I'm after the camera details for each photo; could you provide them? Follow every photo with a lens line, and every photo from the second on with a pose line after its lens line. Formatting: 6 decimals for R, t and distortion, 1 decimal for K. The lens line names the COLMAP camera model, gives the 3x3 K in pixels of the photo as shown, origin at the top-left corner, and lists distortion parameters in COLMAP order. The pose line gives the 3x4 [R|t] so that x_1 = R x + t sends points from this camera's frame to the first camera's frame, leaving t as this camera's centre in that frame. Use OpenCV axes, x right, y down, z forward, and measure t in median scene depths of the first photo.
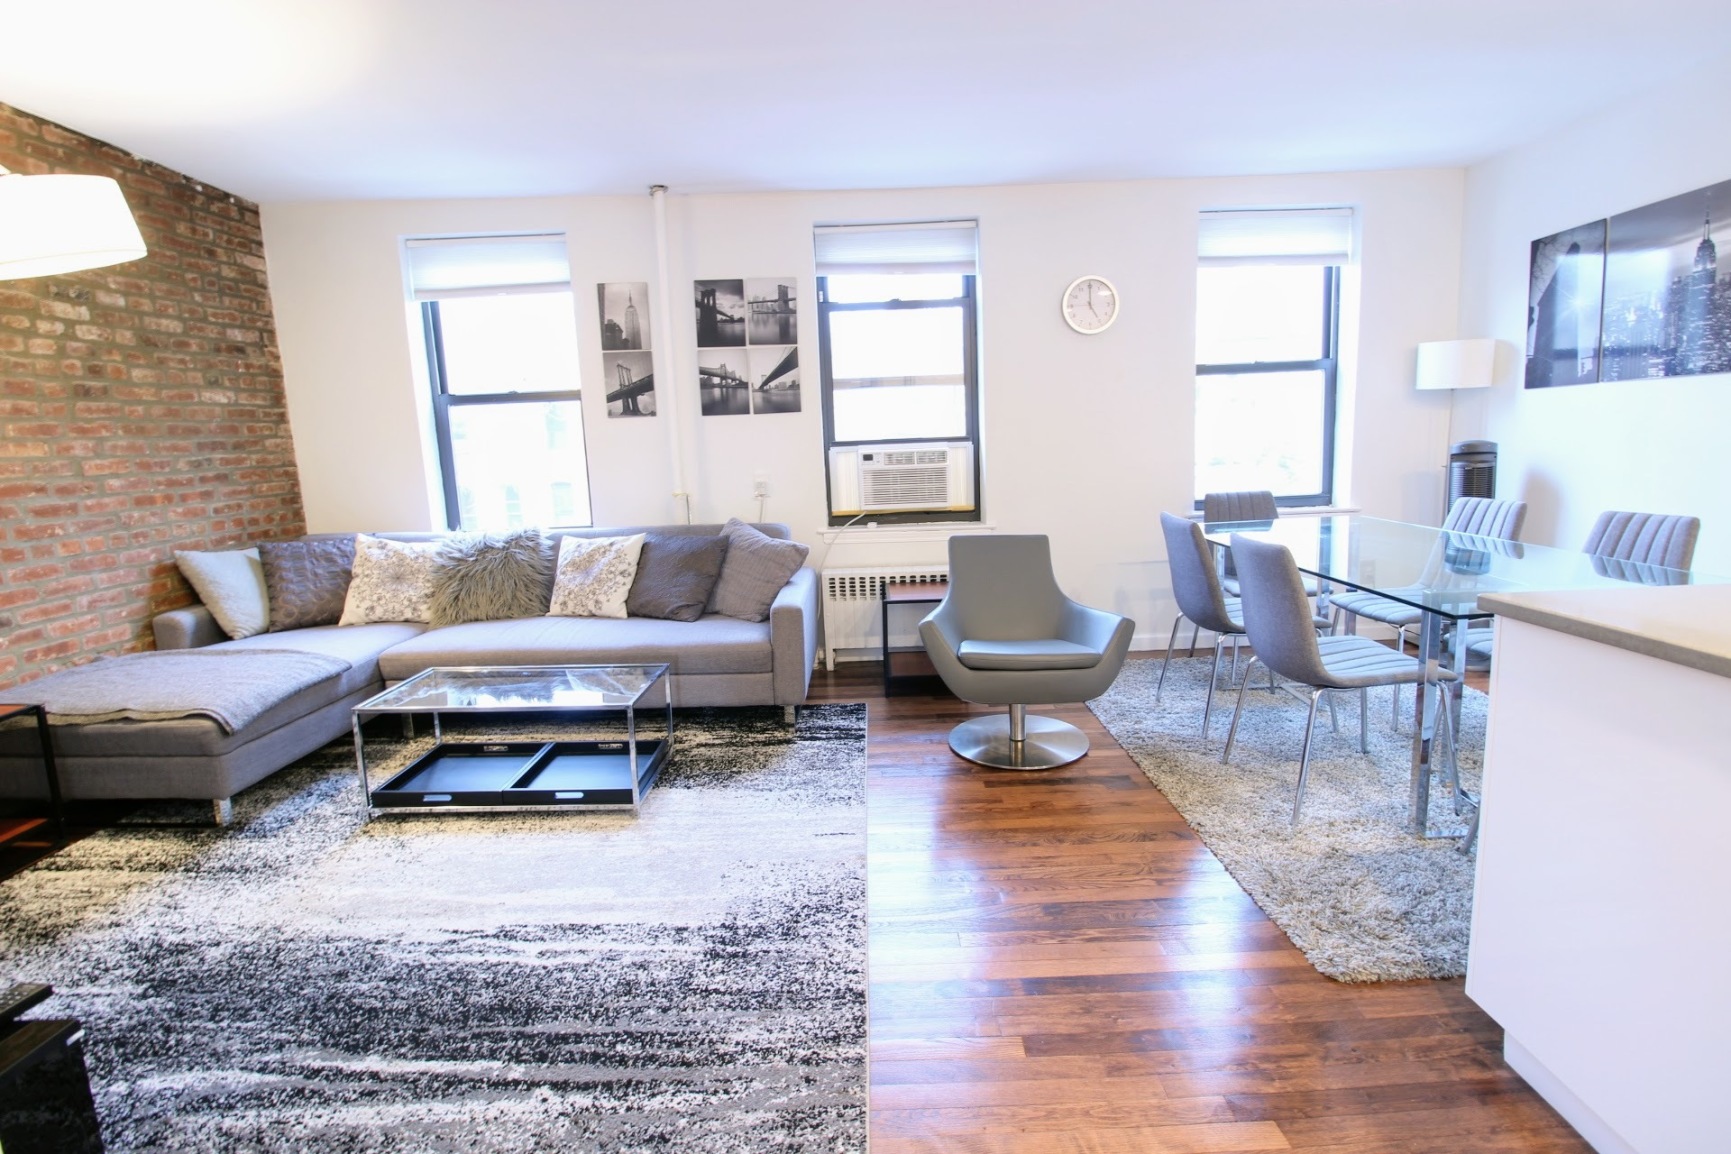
lens RADIAL K [[806.6, 0, 877.6], [0, 806.6, 552.5], [0, 0, 1]] dist [0.000148, -0.013564]
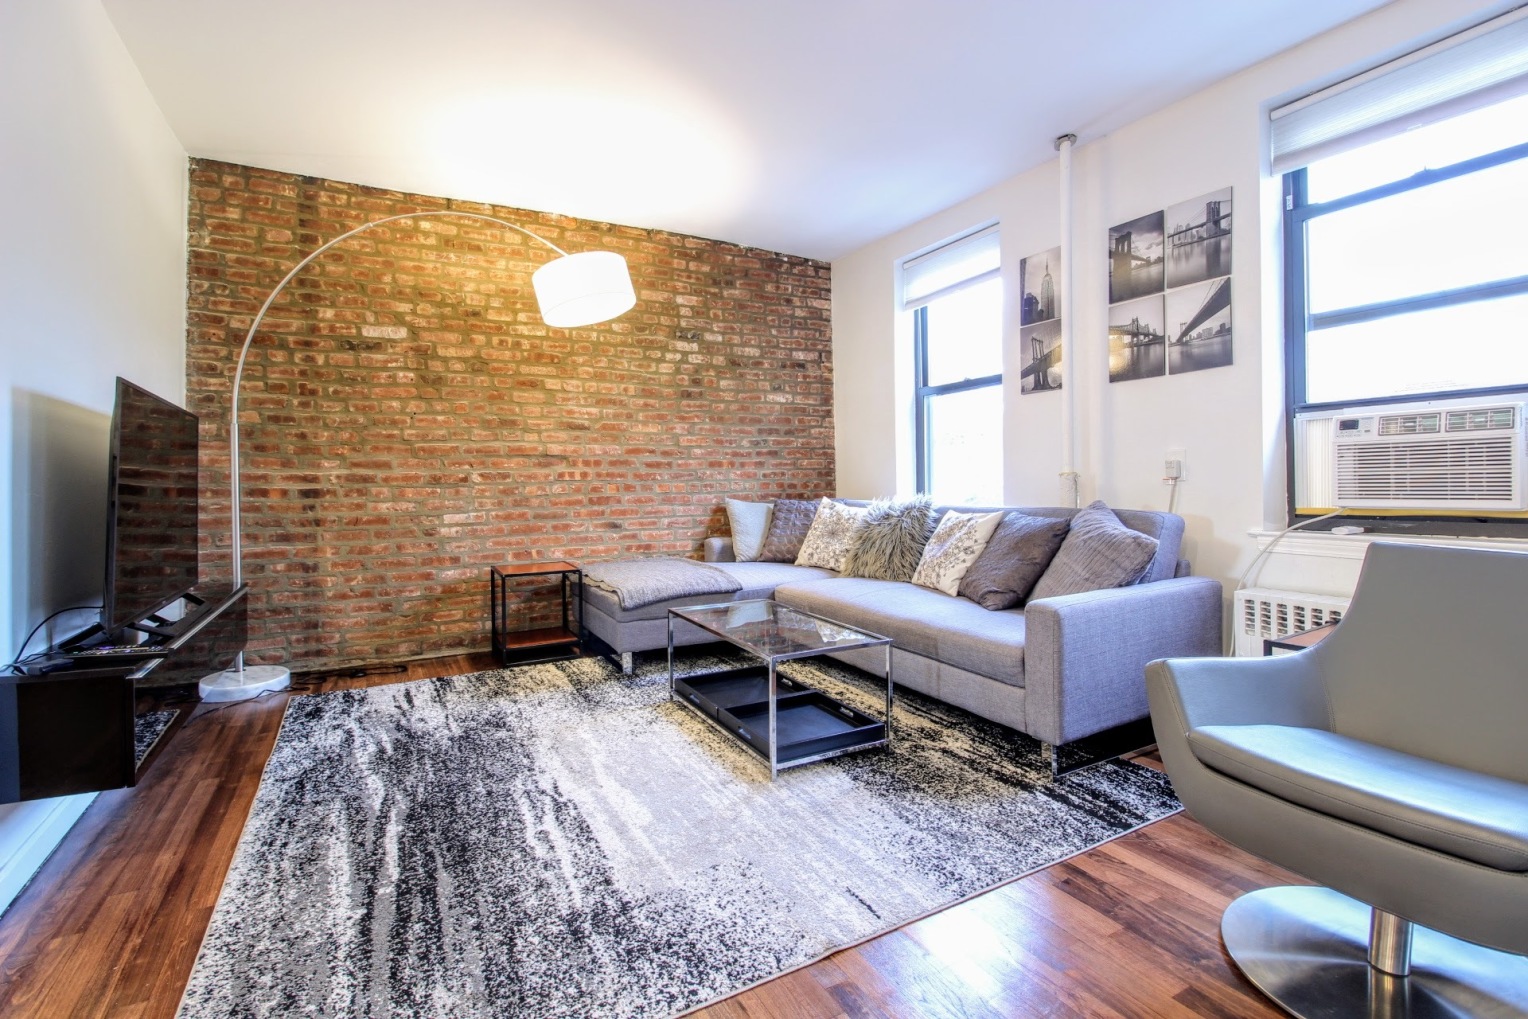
lens RADIAL K [[712.0, 0, 774.7], [0, 712.0, 487.9], [0, 0, 1]] dist [0.000148, -0.013564]
pose [[0.478465, 0.032071, -0.877521, 0.339035], [-0.129116, 0.991040, -0.034180, 0.012589], [0.868562, 0.129656, 0.478318, 0.439300]]
